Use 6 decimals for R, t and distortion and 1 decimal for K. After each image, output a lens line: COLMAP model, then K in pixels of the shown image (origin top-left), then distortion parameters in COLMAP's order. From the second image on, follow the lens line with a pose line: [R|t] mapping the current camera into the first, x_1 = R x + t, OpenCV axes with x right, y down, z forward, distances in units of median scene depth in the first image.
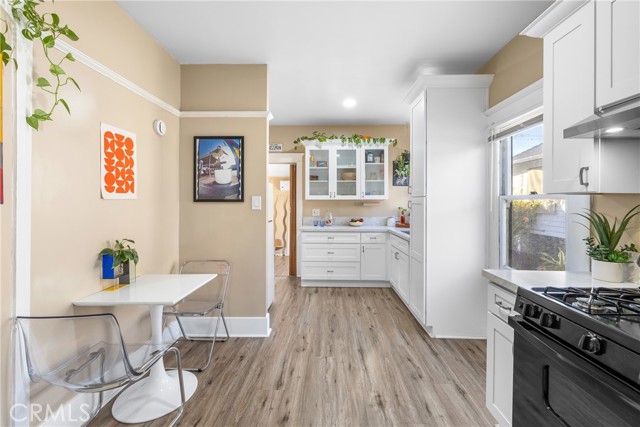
lens RADIAL K [[271.2, 0, 321.8], [0, 271.2, 204.3], [0, 0, 1]] dist [0.003253, -0.000299]
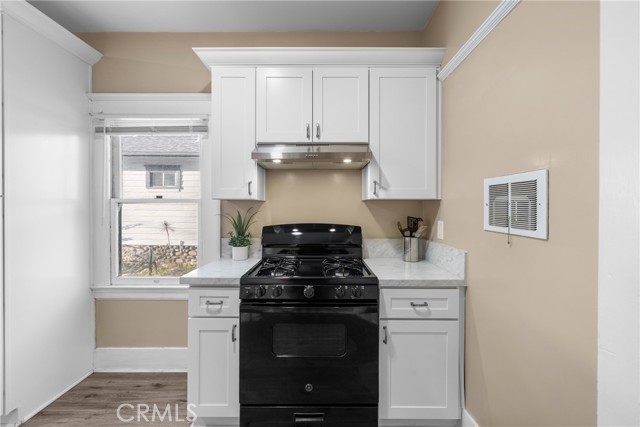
lens RADIAL K [[271.2, 0, 319.7], [0, 271.2, 207.6], [0, 0, 1]] dist [0.003253, -0.000299]
pose [[-0.031090, -0.007392, 0.999489, -0.244371], [0.004894, 0.999960, 0.007547, -0.005772], [-0.999505, 0.005126, -0.031053, 0.357969]]
